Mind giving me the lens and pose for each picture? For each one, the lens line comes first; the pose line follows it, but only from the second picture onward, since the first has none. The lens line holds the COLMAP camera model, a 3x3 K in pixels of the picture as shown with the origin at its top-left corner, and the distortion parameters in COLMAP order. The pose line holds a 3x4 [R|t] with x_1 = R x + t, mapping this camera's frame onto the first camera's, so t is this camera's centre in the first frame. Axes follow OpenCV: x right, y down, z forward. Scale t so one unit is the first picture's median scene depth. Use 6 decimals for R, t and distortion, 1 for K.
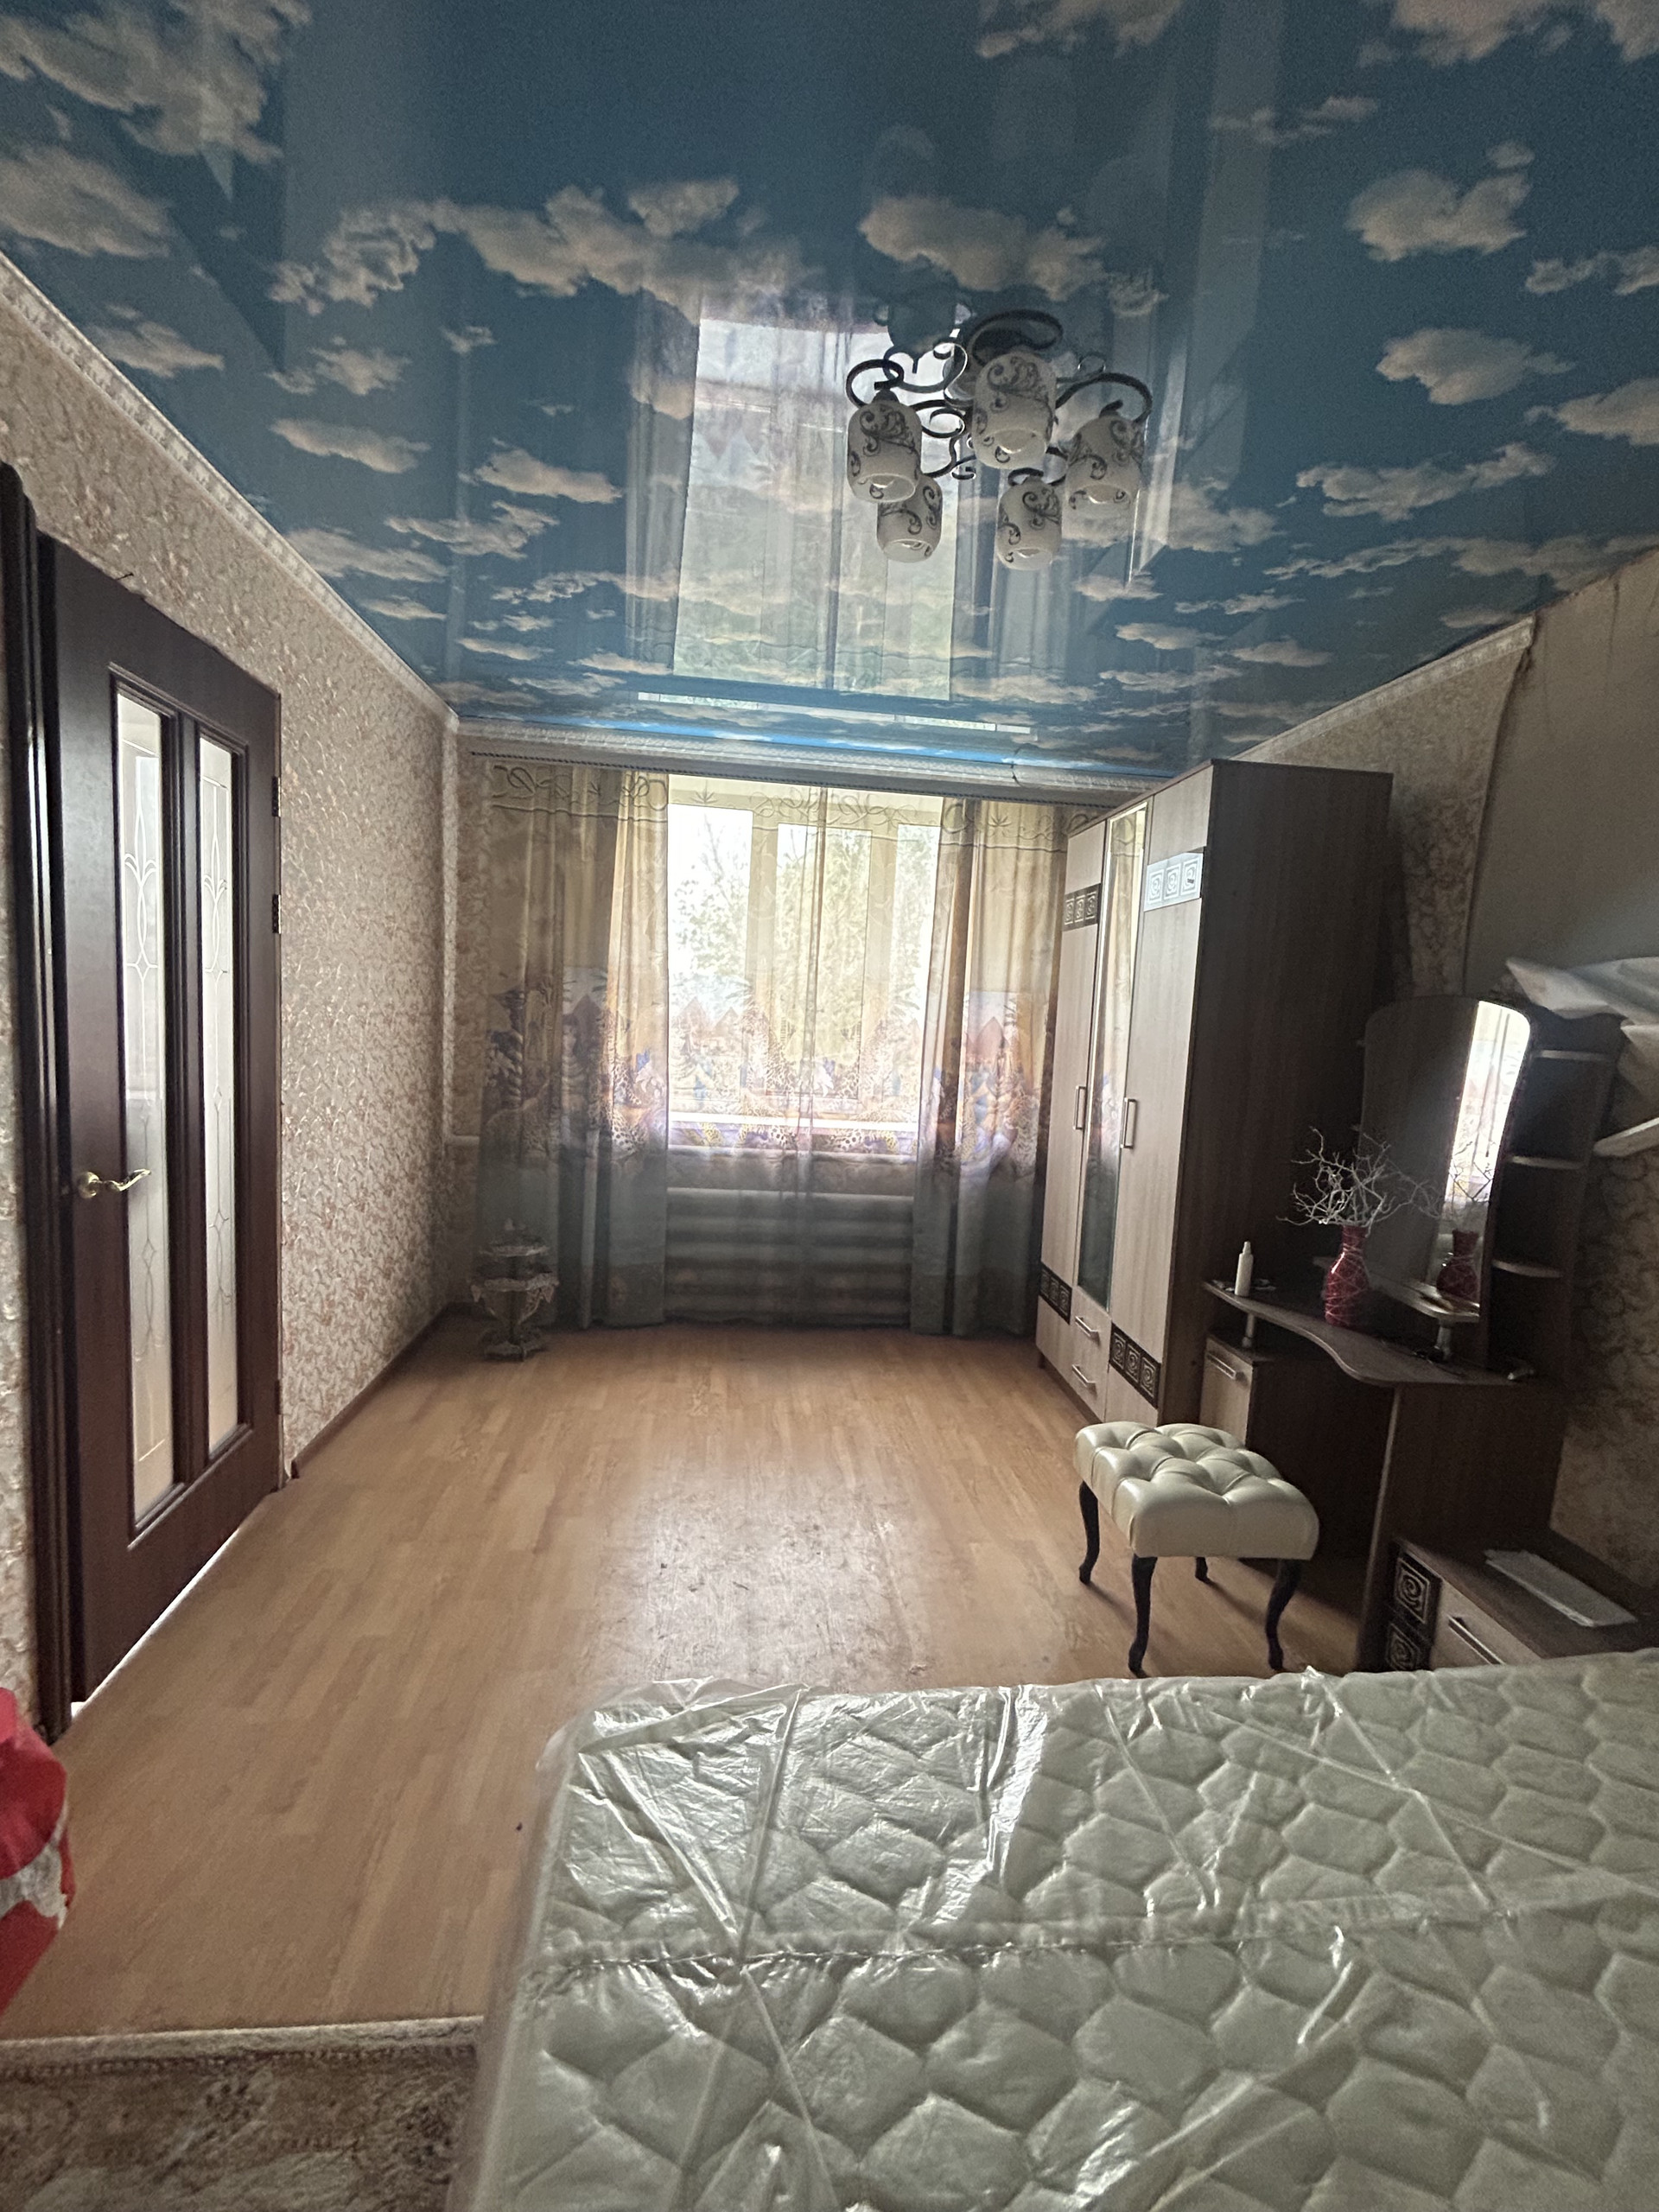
lens RADIAL K [[947.4, 0, 829.5], [0, 947.4, 1106.0], [0, 0, 1]] dist [-0.025825, 0.013888]
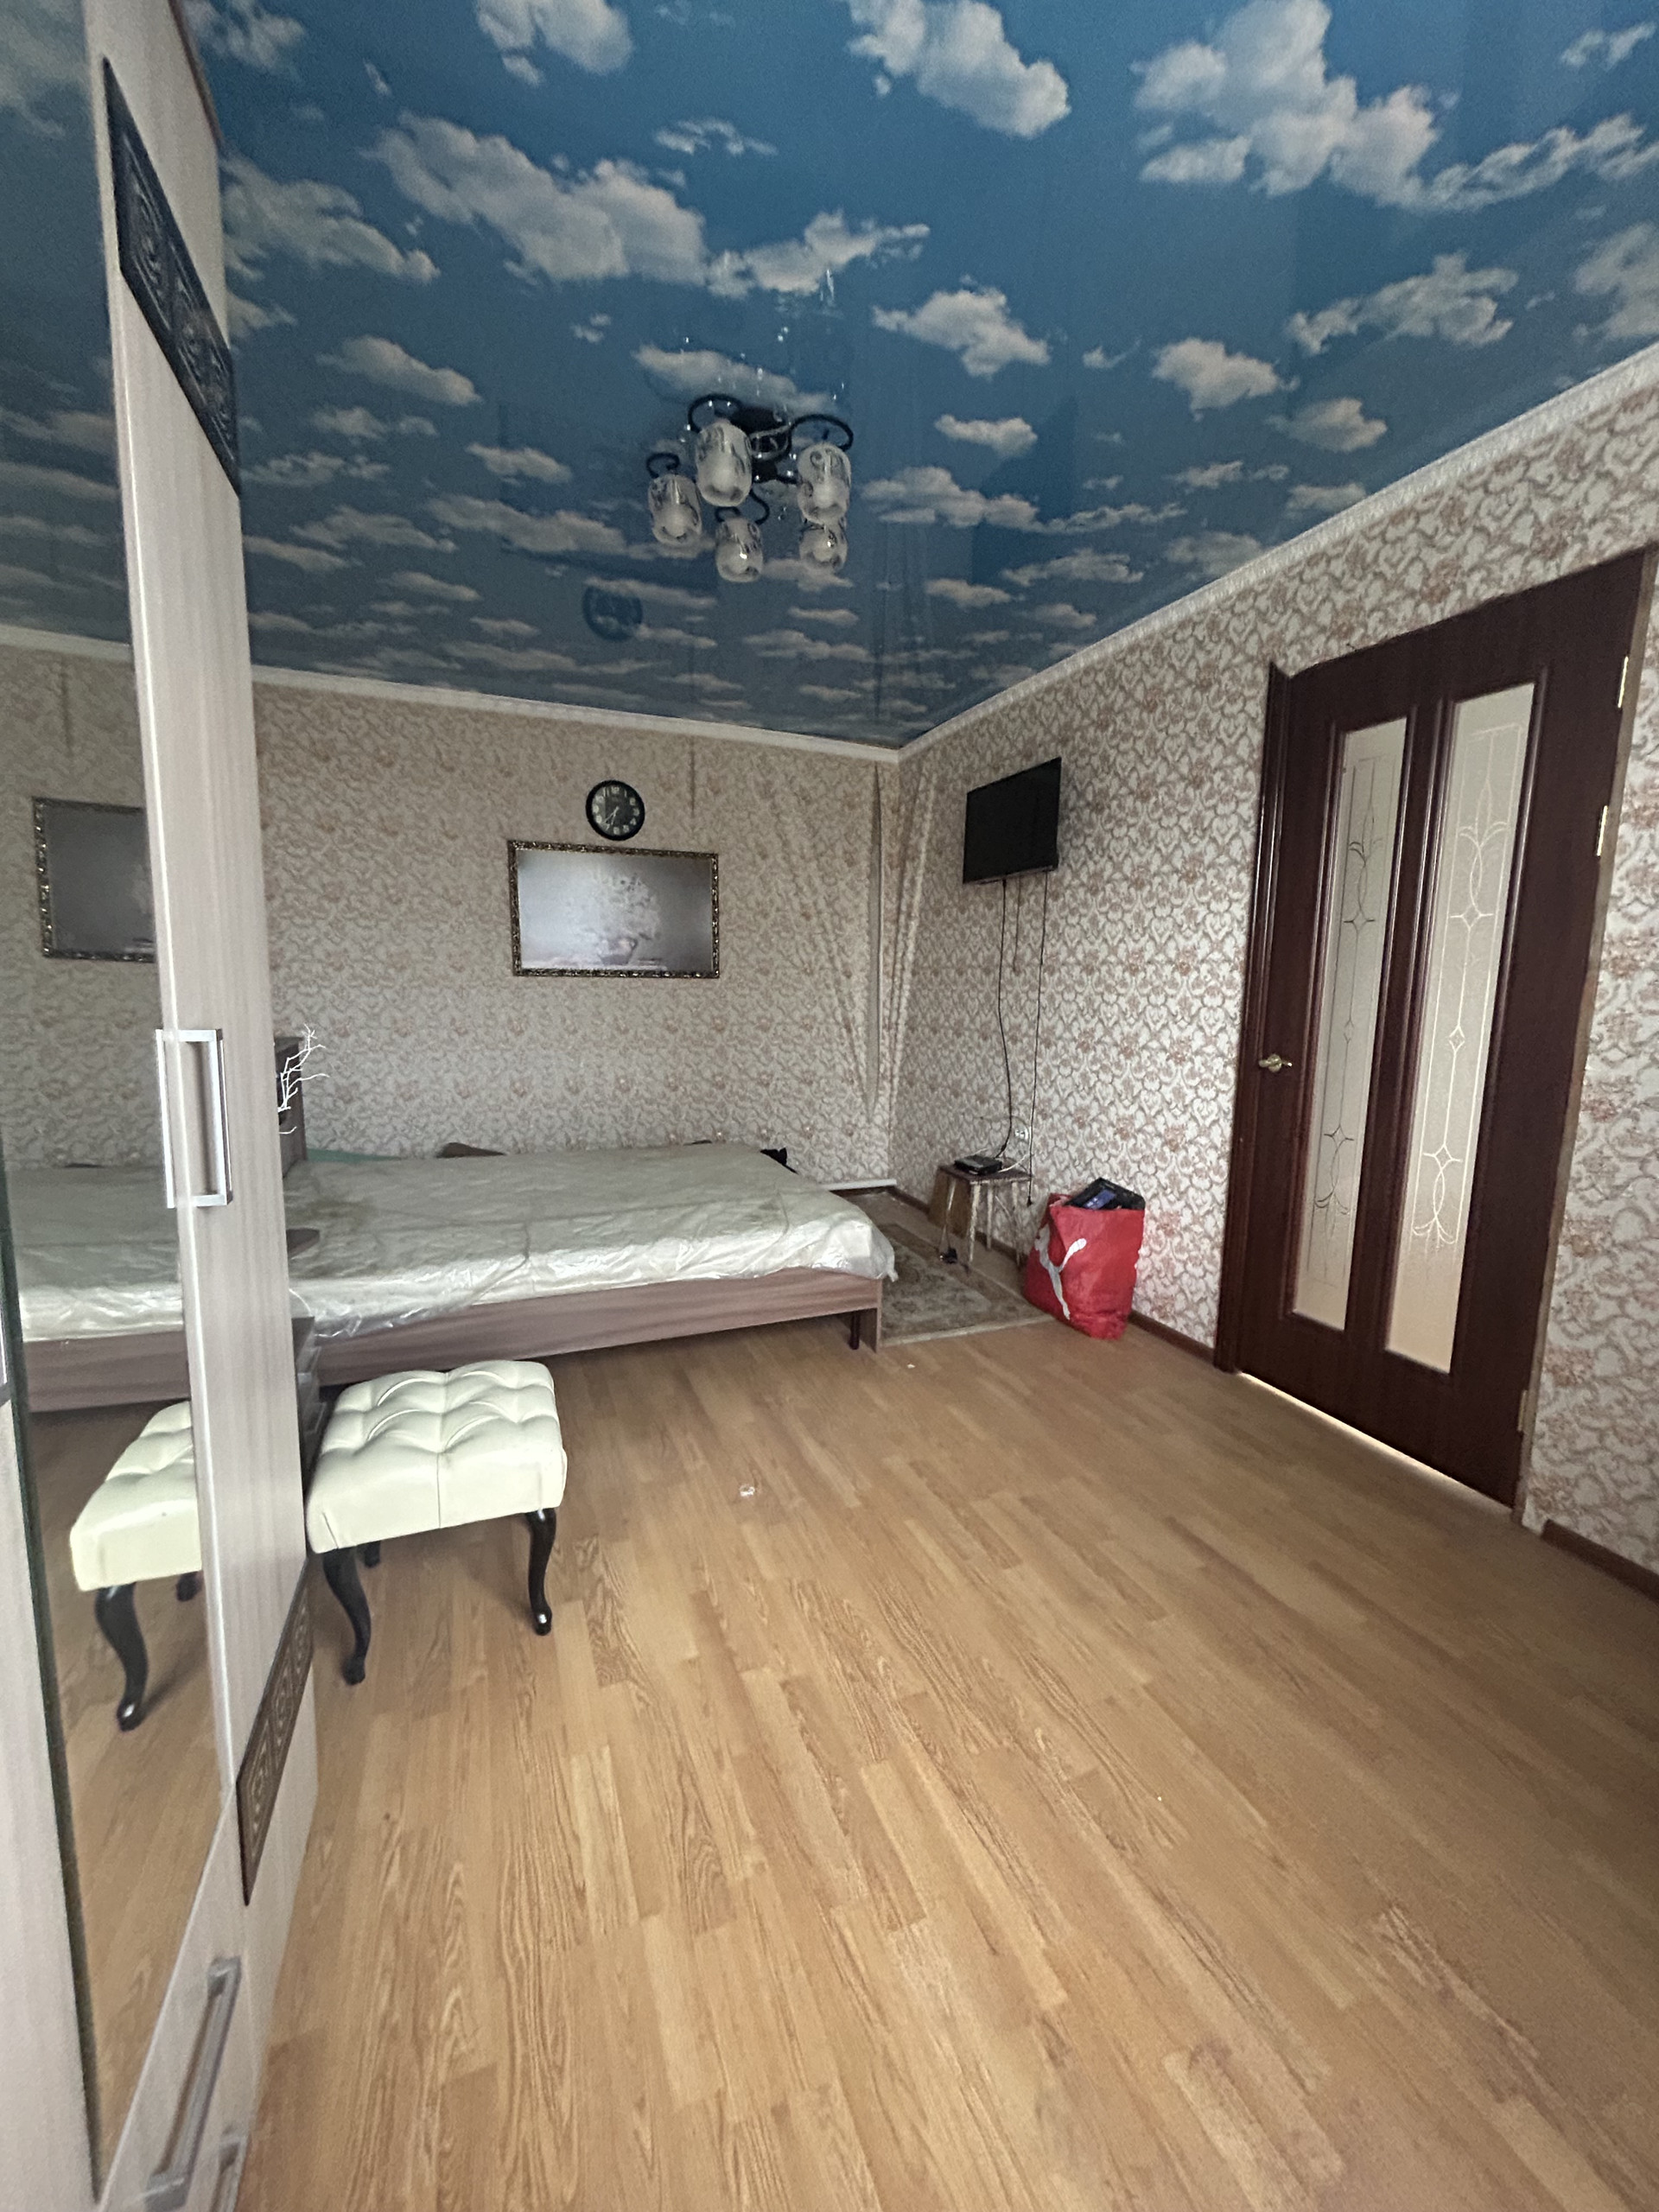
lens RADIAL K [[899.4, 0, 829.5], [0, 899.4, 1106.0], [0, 0, 1]] dist [-0.000440, -0.000037]
pose [[-0.961423, -0.034478, -0.272904, 0.177068], [-0.094565, 0.973072, 0.210212, -0.050062], [0.258307, 0.227910, -0.938794, 1.102831]]
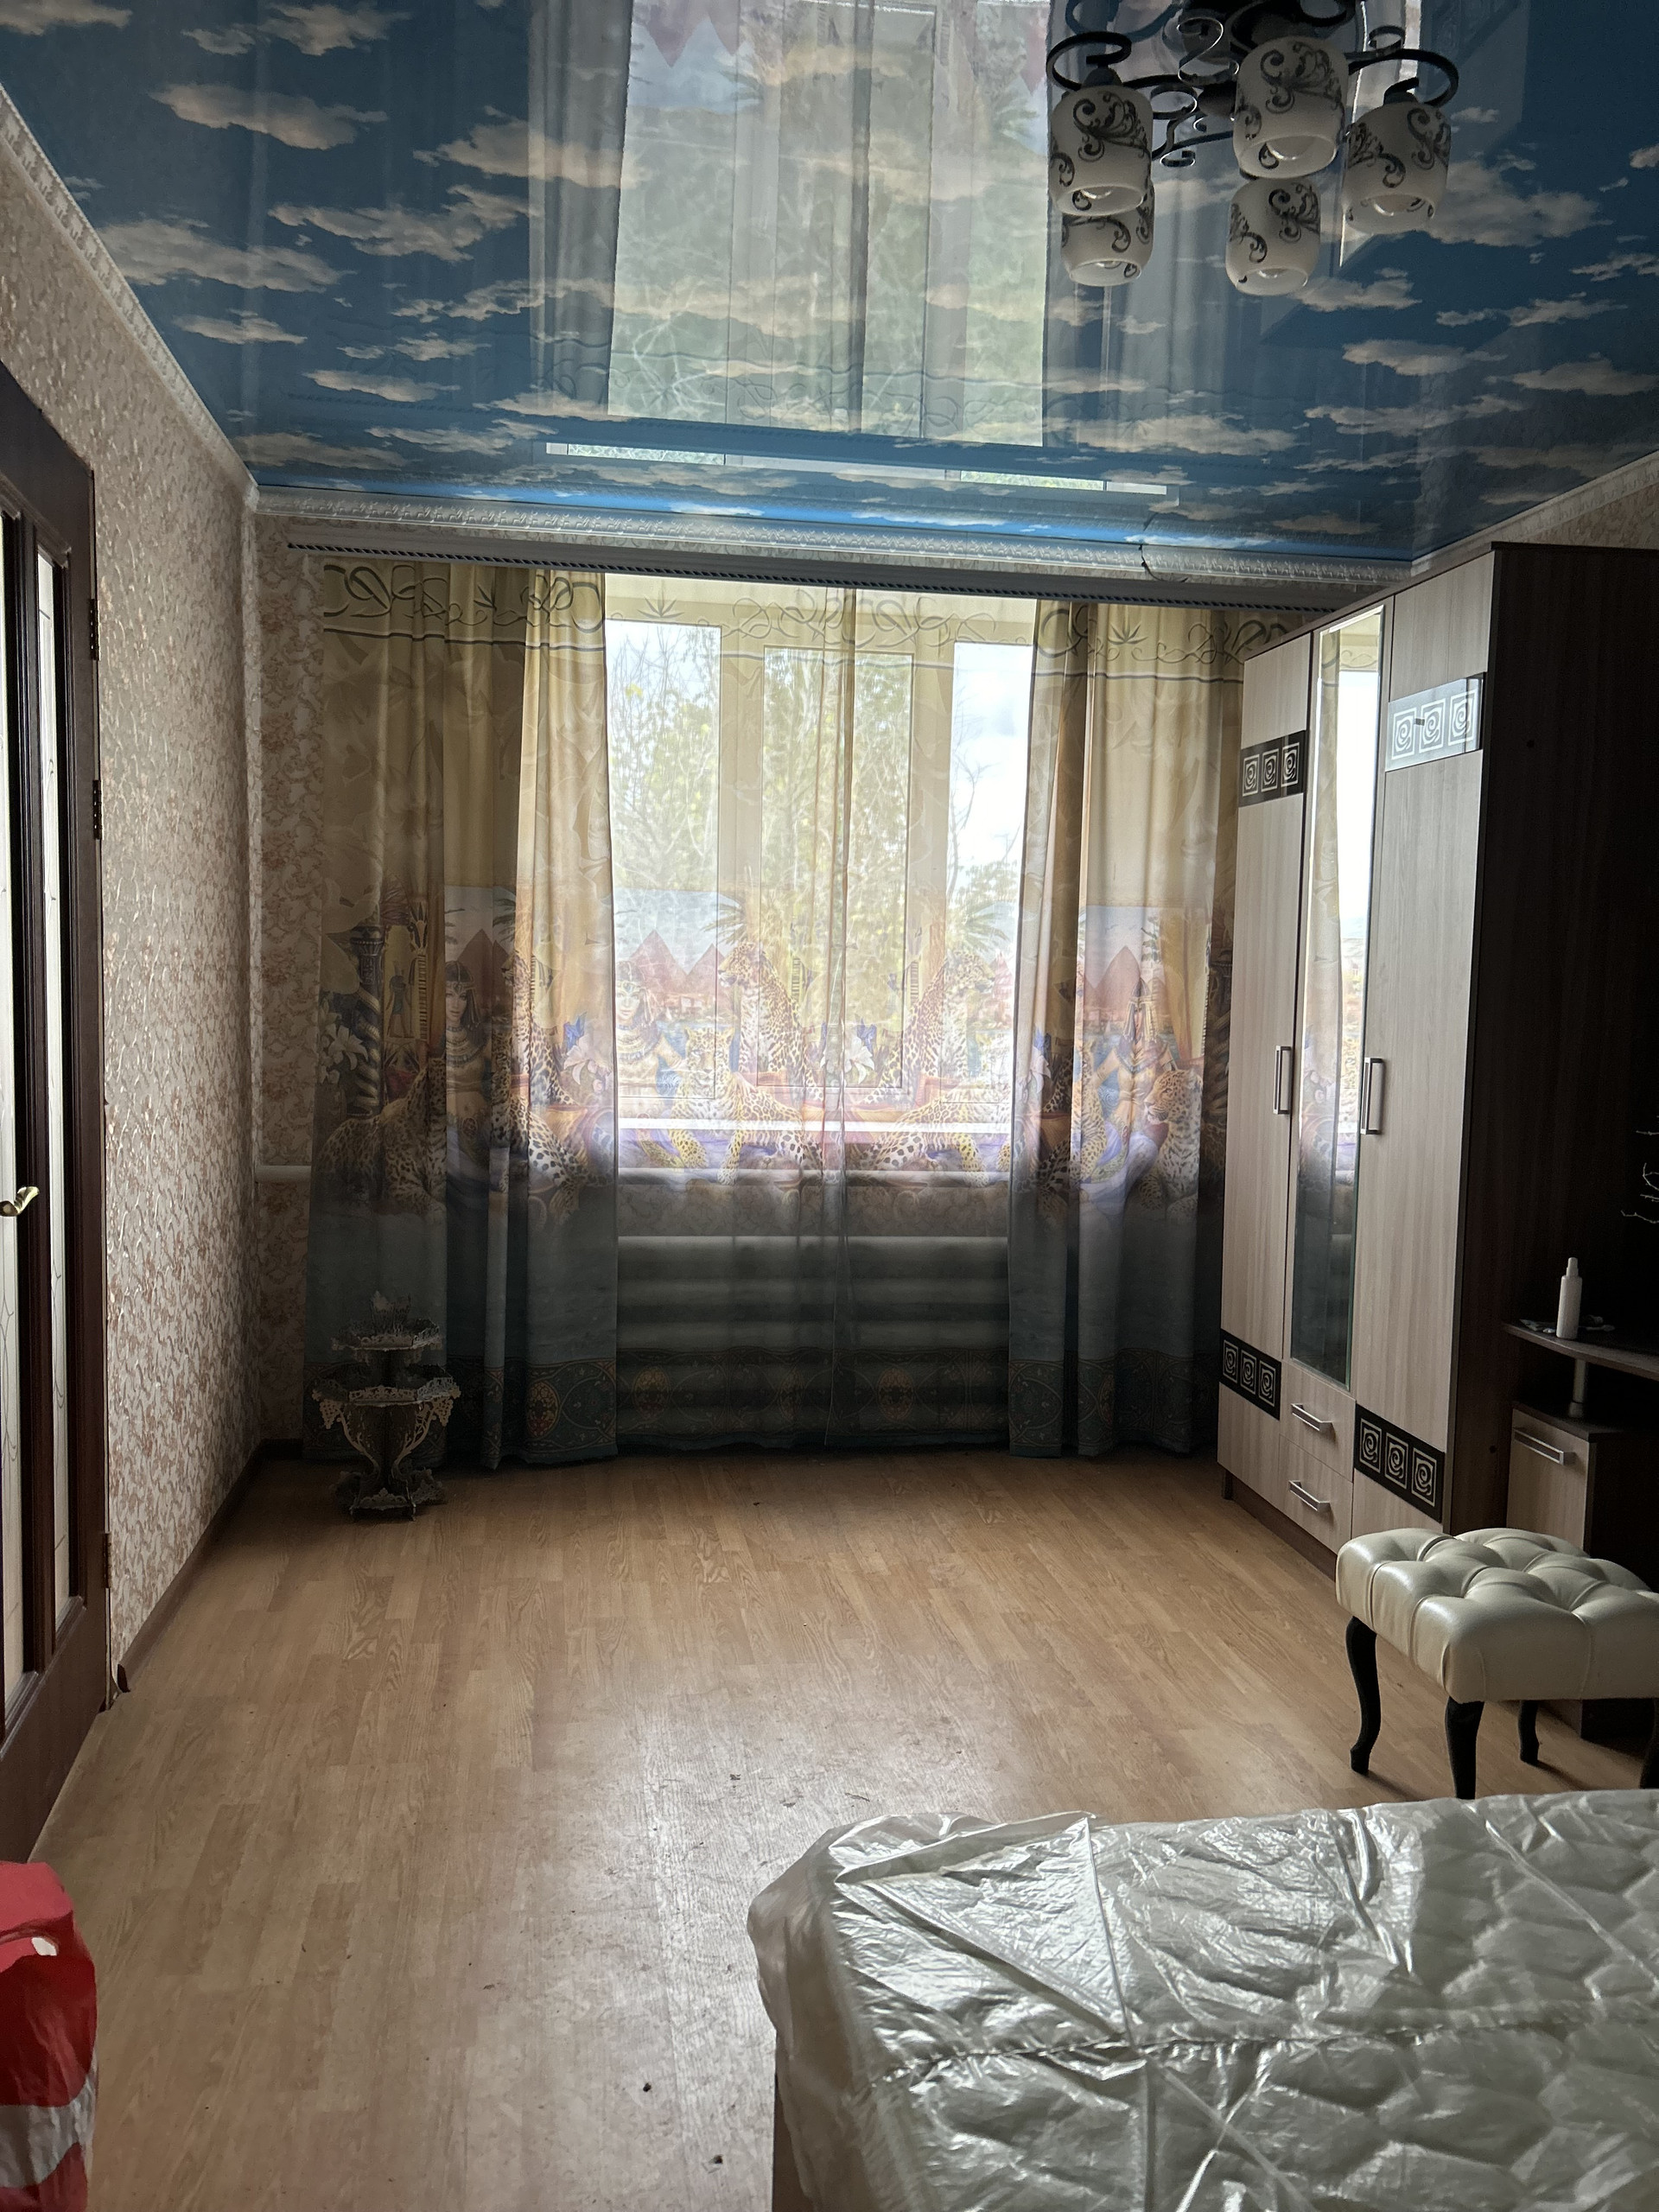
lens RADIAL K [[1662.0, 0, 818.3], [0, 1662.0, 1113.8], [0, 0, 1]] dist [0.008124, -0.010540]
pose [[0.998369, -0.036011, 0.044294, -0.099913], [0.036435, 0.999297, -0.008792, 0.023465], [-0.043947, 0.010391, 0.998980, -0.113736]]
